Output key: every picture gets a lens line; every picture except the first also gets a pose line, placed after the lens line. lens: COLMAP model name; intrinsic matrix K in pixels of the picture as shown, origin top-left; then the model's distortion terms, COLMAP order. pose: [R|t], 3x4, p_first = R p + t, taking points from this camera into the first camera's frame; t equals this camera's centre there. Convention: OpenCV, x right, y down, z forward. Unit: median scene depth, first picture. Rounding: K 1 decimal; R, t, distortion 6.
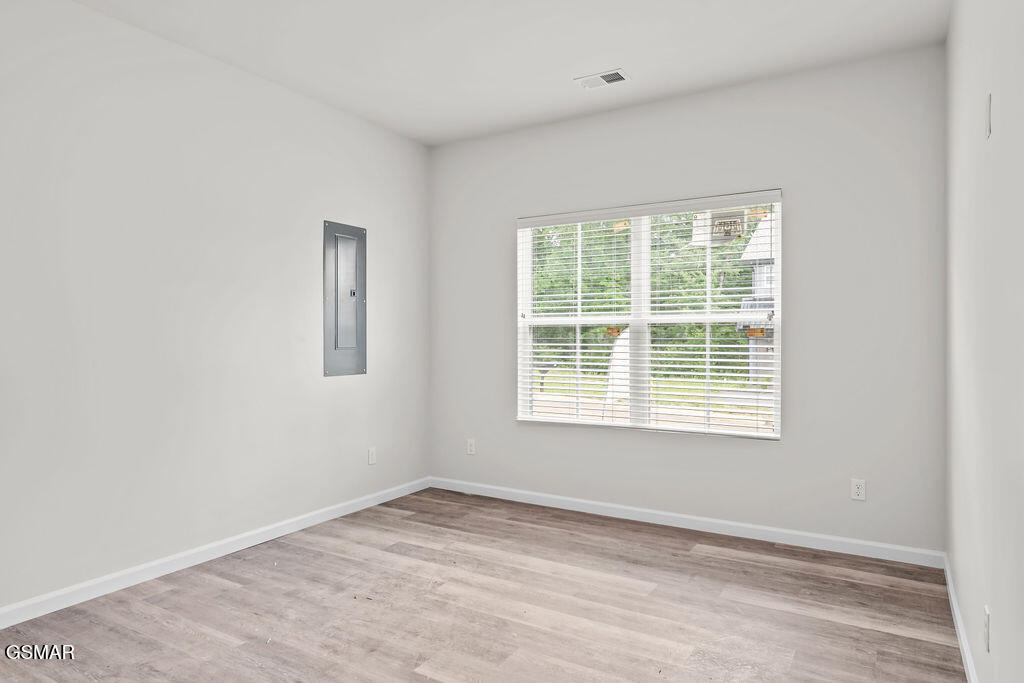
lens RADIAL K [[629.6, 0, 510.7], [0, 629.6, 340.6], [0, 0, 1]] dist [-0.005728, -0.001560]
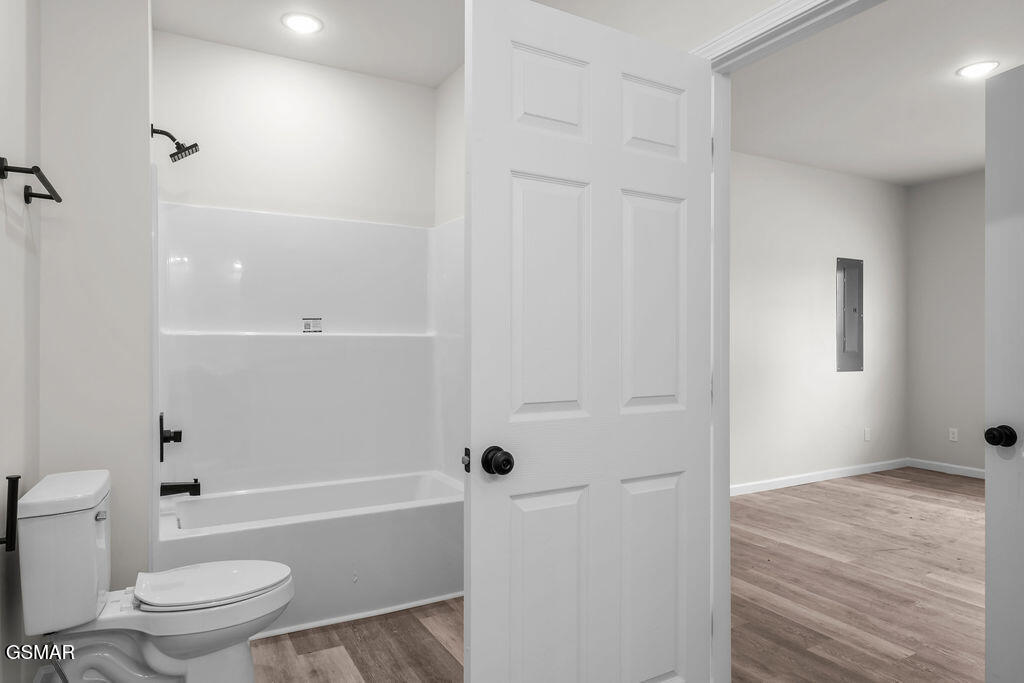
lens RADIAL K [[629.6, 0, 513.6], [0, 629.6, 338.9], [0, 0, 1]] dist [-0.005728, -0.001560]
pose [[0.869667, 0.004201, -0.493621, -0.224992], [-0.010630, 0.999891, -0.010217, 0.007210], [0.493524, 0.014133, 0.869617, -0.514091]]
